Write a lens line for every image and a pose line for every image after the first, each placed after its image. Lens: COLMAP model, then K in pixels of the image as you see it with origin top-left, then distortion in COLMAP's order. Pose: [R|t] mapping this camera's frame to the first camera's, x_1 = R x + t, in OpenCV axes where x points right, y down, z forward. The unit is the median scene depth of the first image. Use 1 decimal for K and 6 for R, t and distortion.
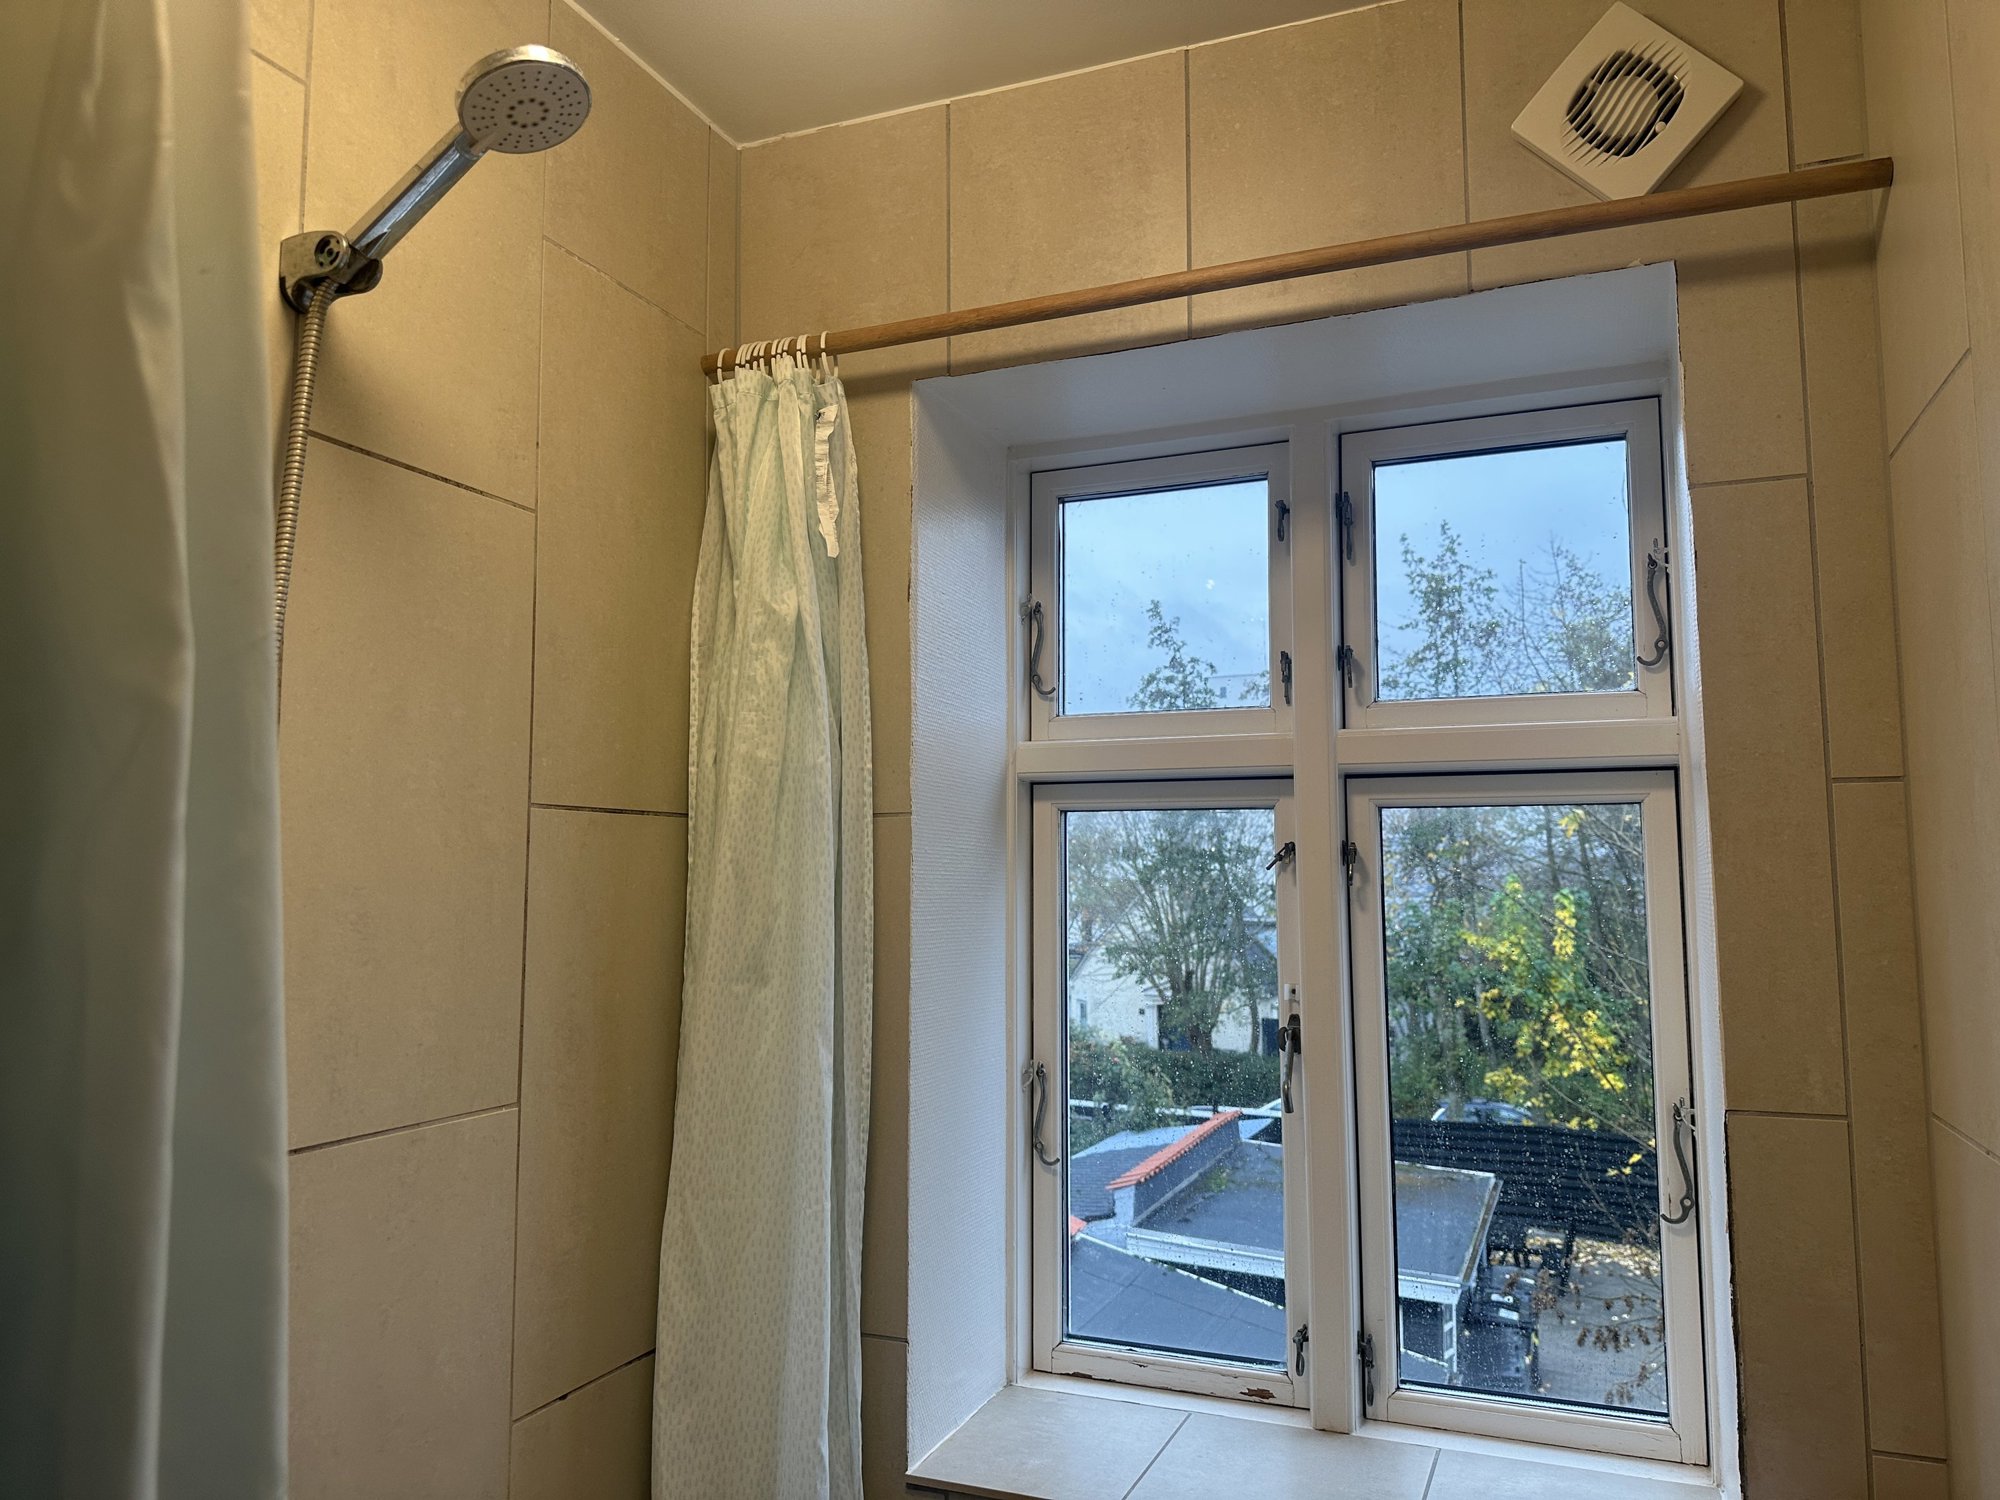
lens RADIAL K [[1437.9, 0, 1000.0], [0, 1437.9, 750.0], [0, 0, 1]] dist [0.103203, -0.149801]
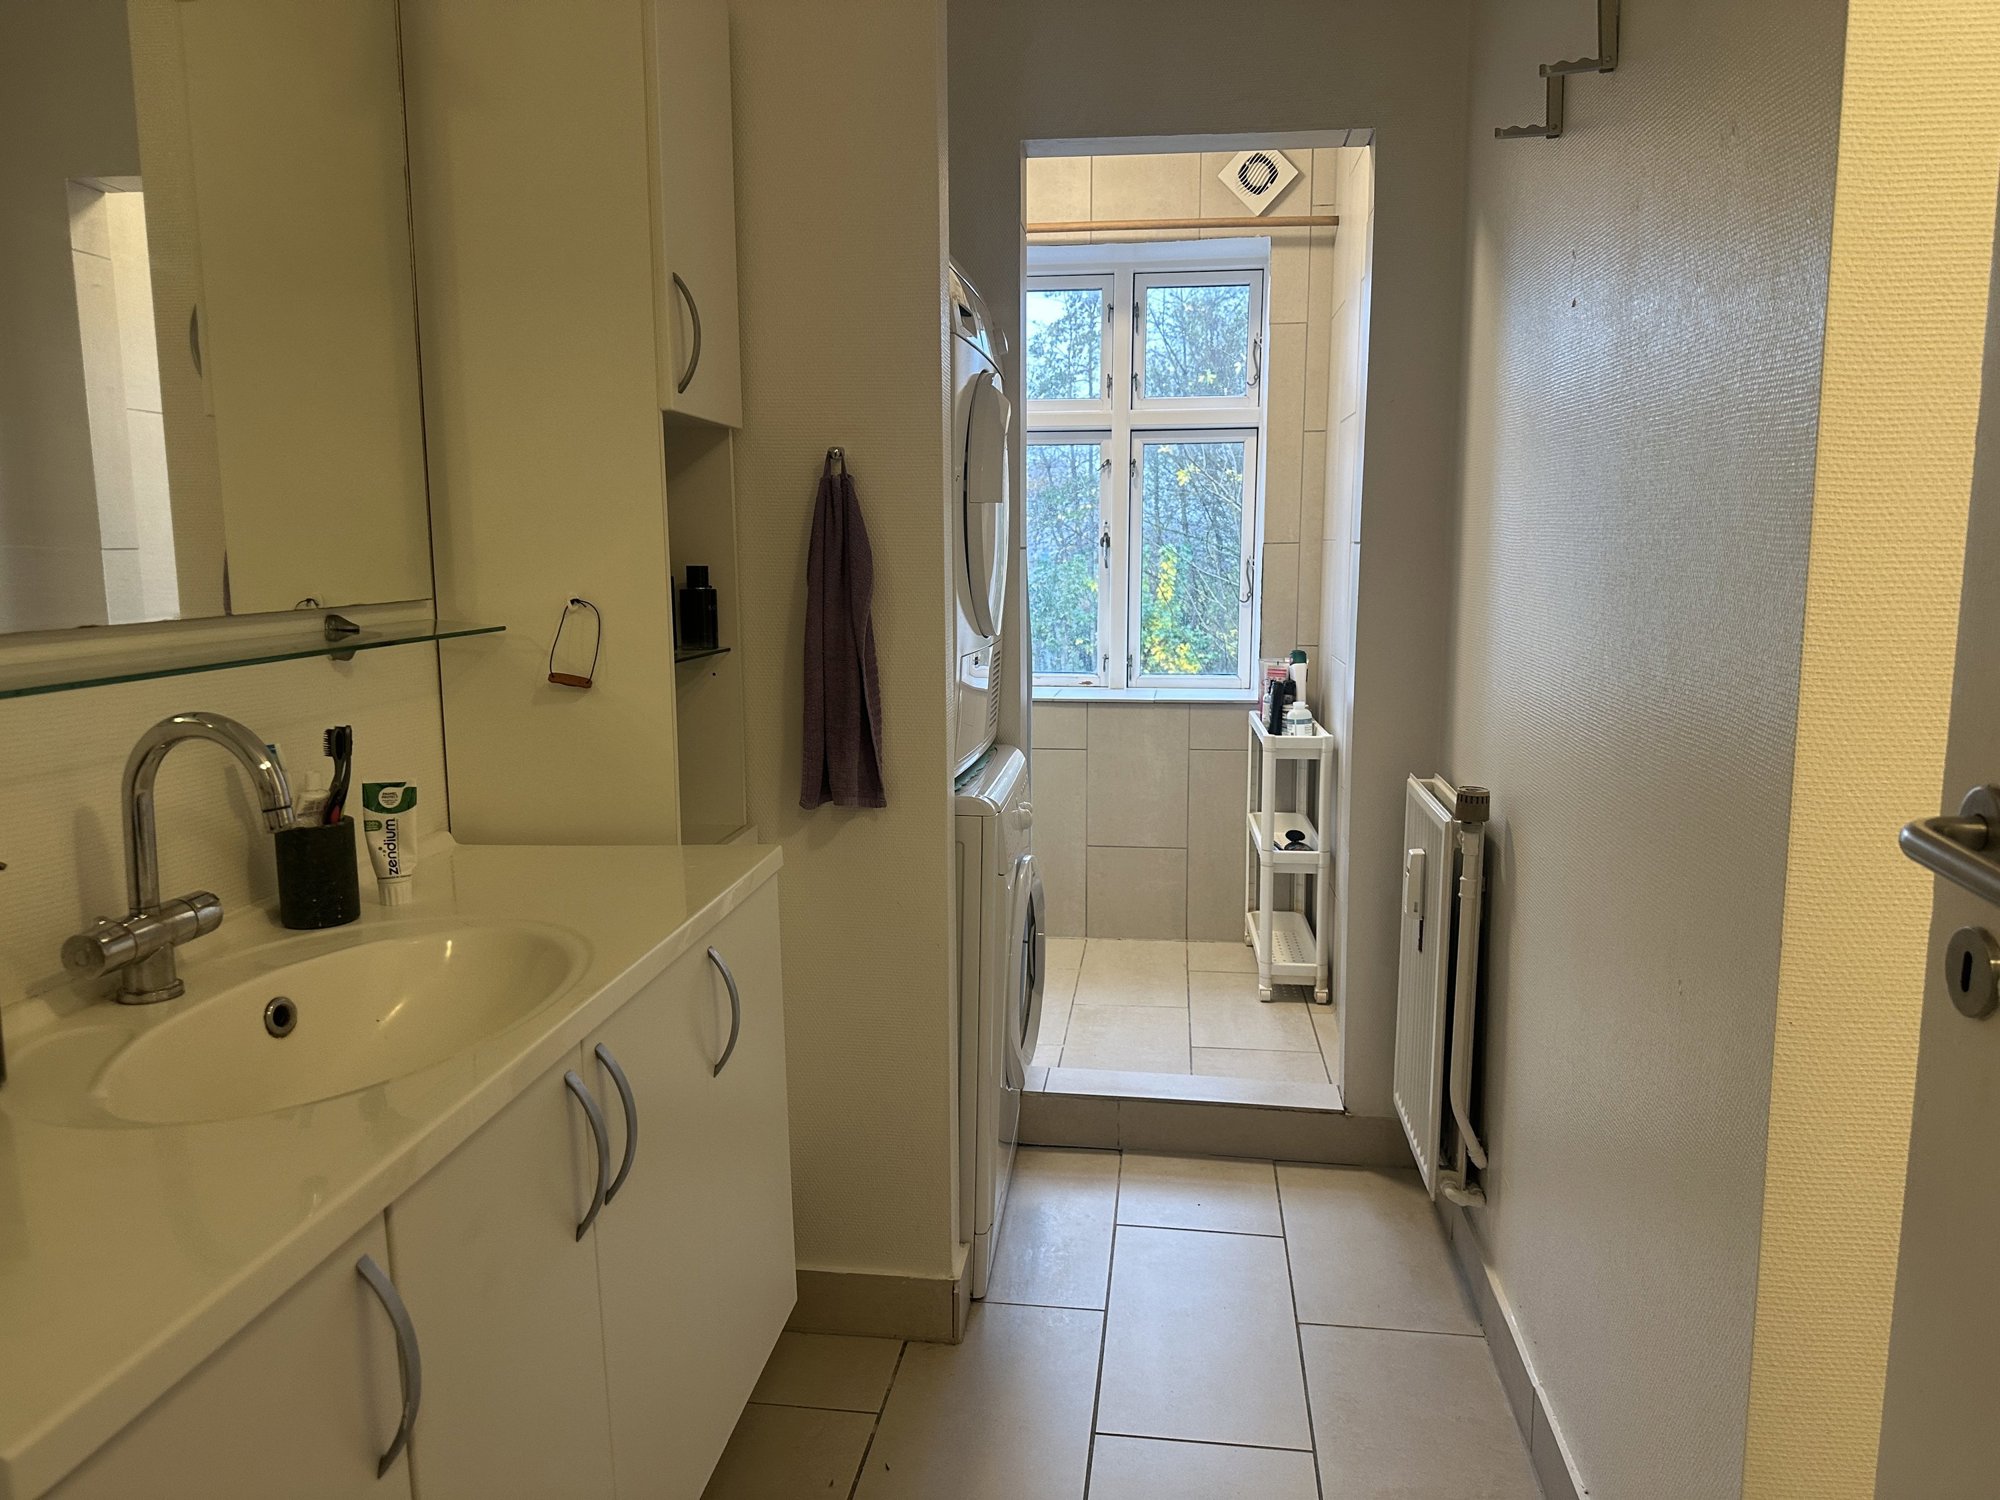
lens RADIAL K [[1393.0, 0, 1000.0], [0, 1393.0, 750.0], [0, 0, 1]] dist [0.219407, -0.443477]
pose [[0.967885, -0.035070, 0.248936, -0.567714], [-0.023889, 0.972910, 0.229946, 0.001957], [-0.250257, -0.228508, 0.940827, -1.251712]]
